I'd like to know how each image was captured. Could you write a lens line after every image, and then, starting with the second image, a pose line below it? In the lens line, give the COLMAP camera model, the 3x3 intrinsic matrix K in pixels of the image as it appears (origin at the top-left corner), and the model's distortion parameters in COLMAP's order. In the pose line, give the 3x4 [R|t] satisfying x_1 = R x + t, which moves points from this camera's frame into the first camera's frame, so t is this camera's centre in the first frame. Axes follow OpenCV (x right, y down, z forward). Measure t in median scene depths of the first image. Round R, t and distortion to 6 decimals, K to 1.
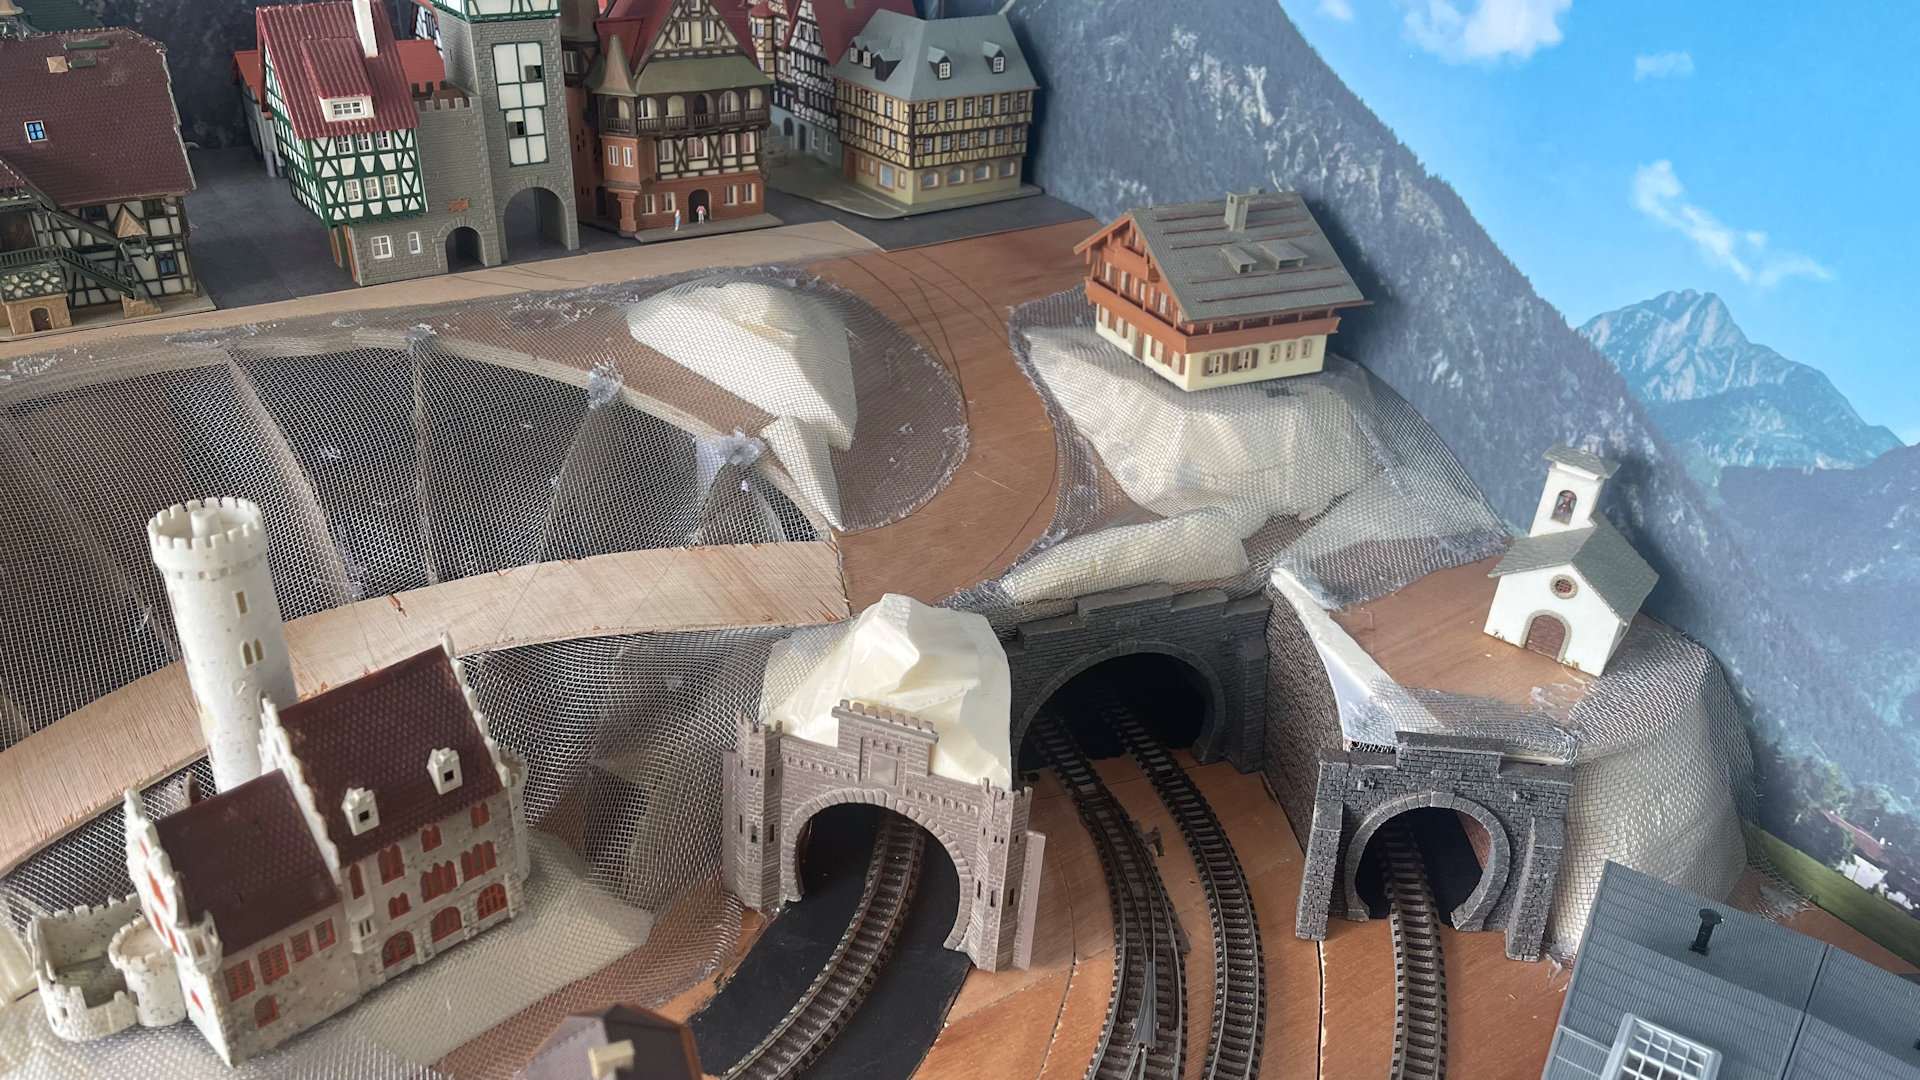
lens RADIAL K [[1472.2, 0, 960.0], [0, 1472.2, 540.0], [0, 0, 1]] dist [0.085261, -0.106094]
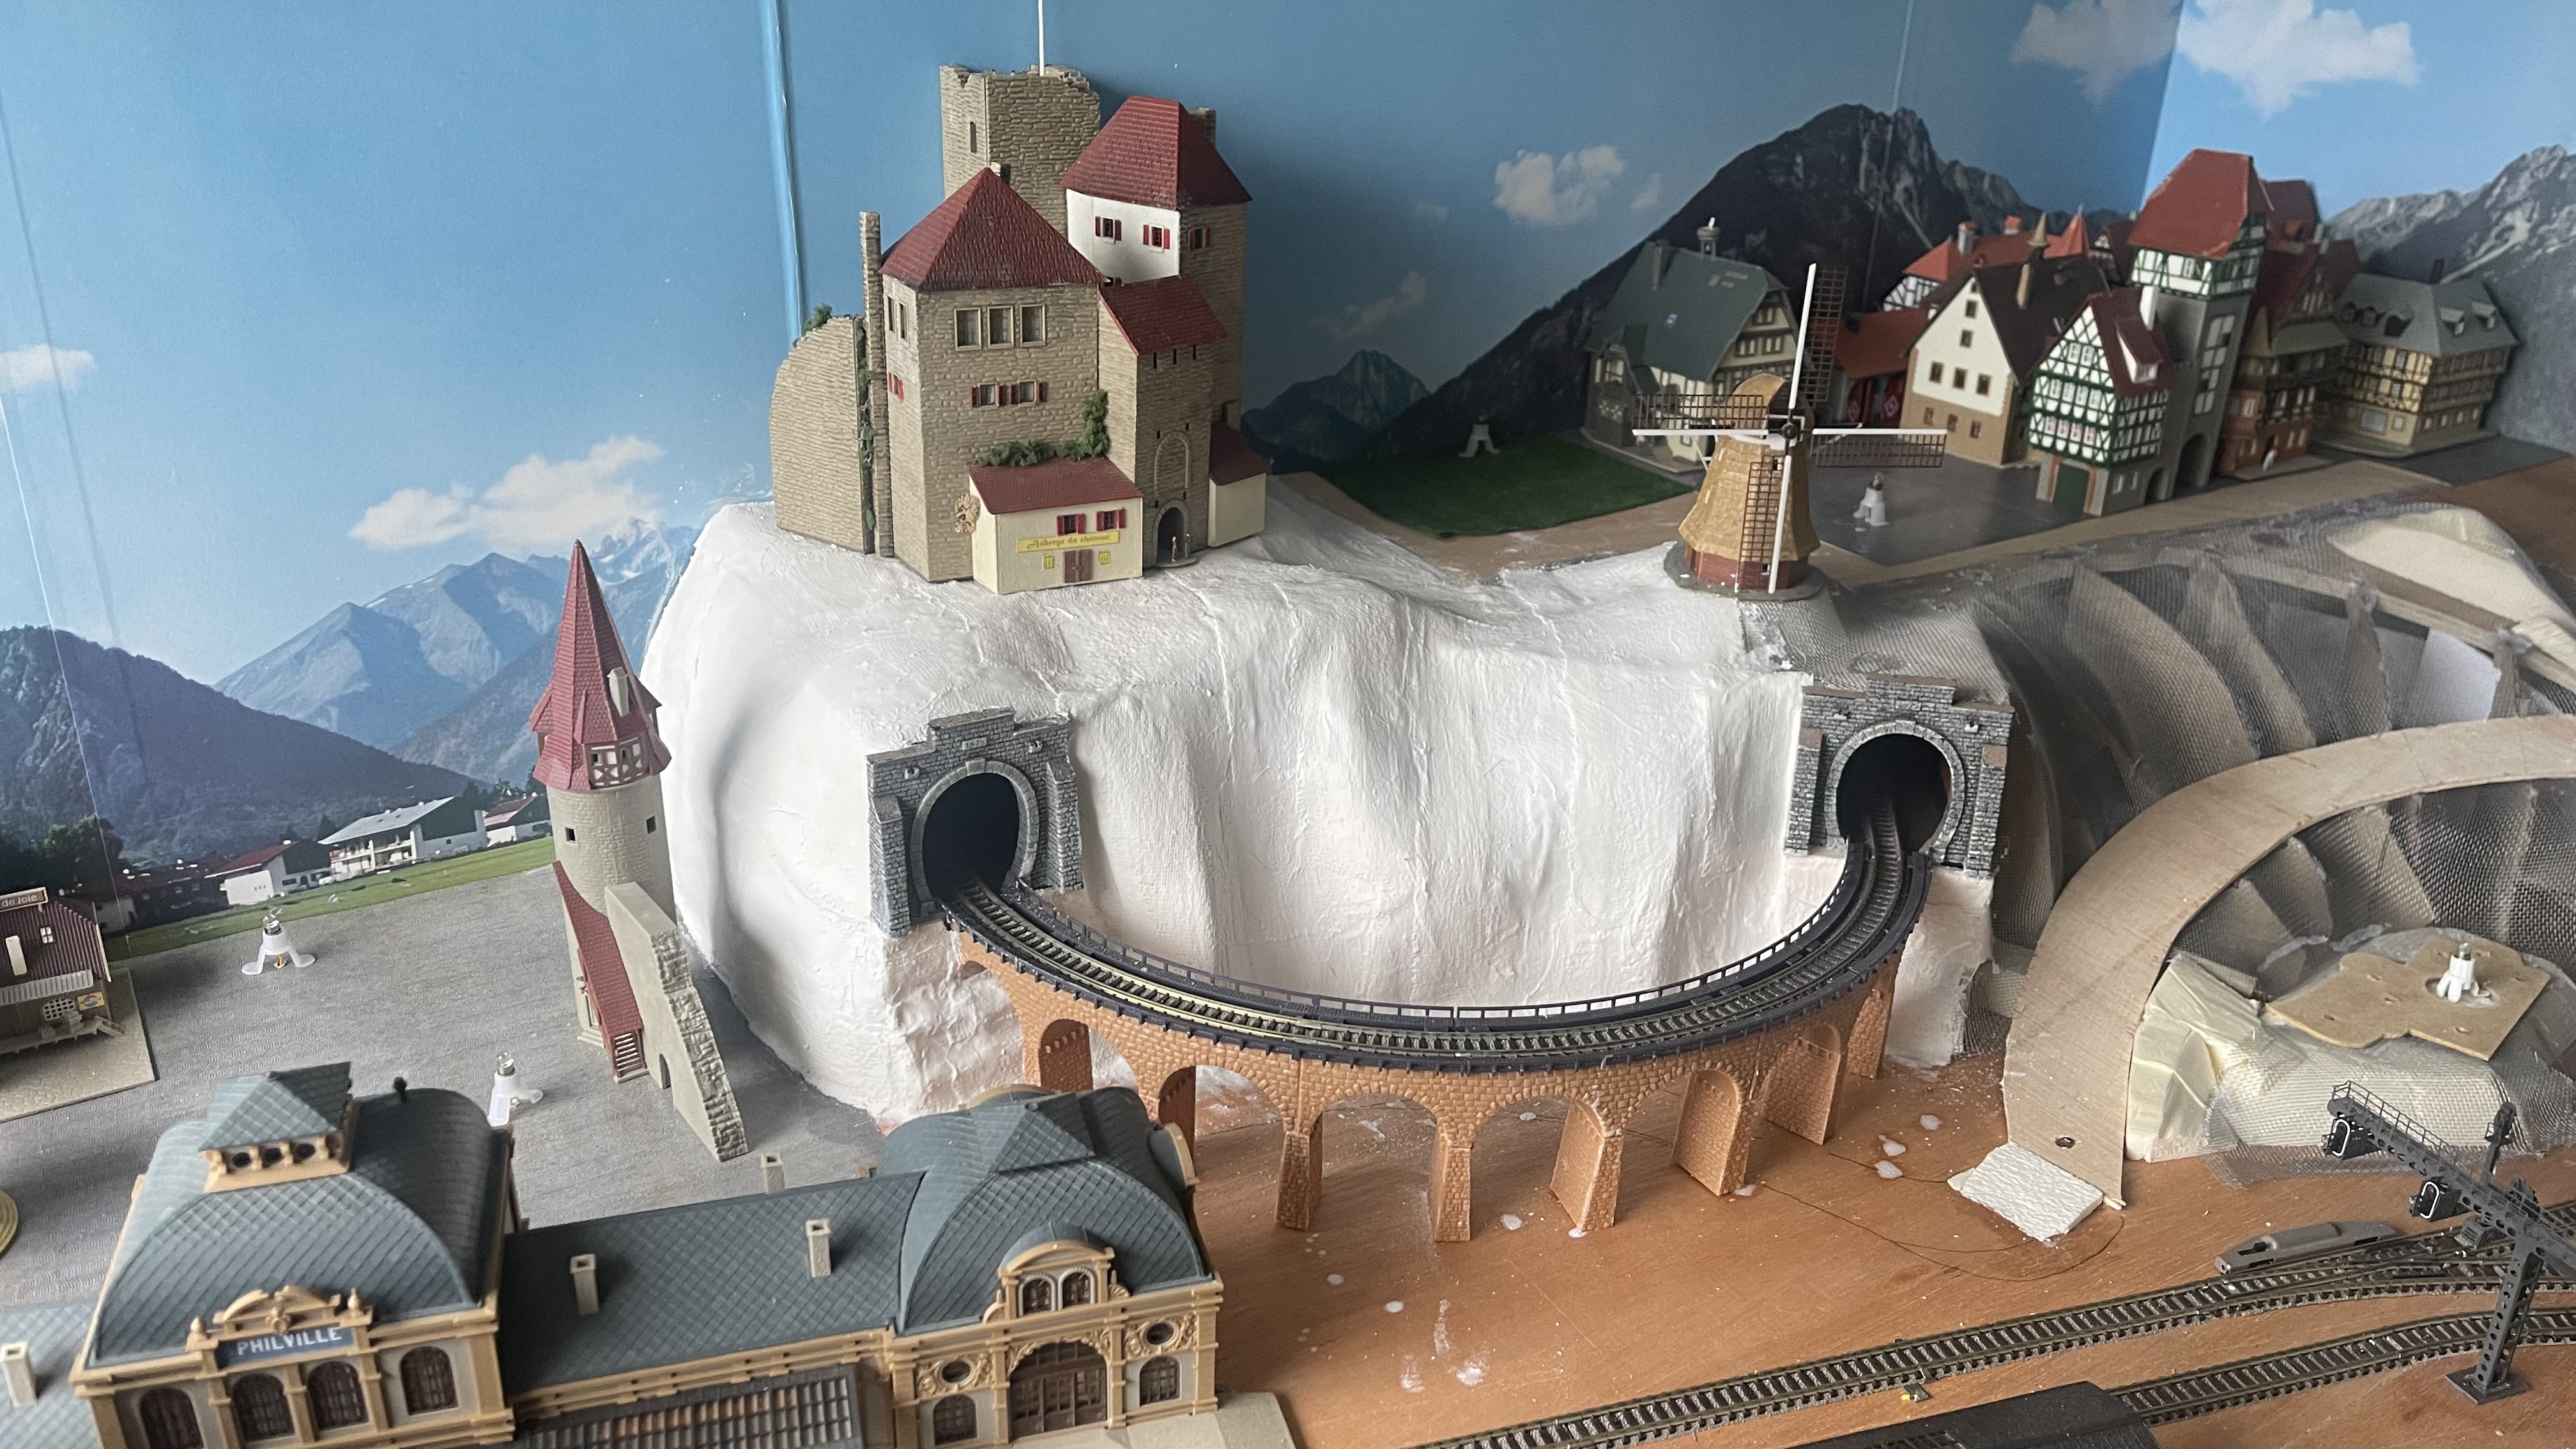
lens RADIAL K [[1975.2, 0, 1288.0], [0, 1975.2, 724.5], [0, 0, 1]] dist [0.085261, -0.106094]
pose [[0.999654, -0.002407, -0.026194, -1.041588], [-0.000077, 0.995532, -0.094423, 0.150306], [0.026304, 0.094393, 0.995187, -0.611154]]
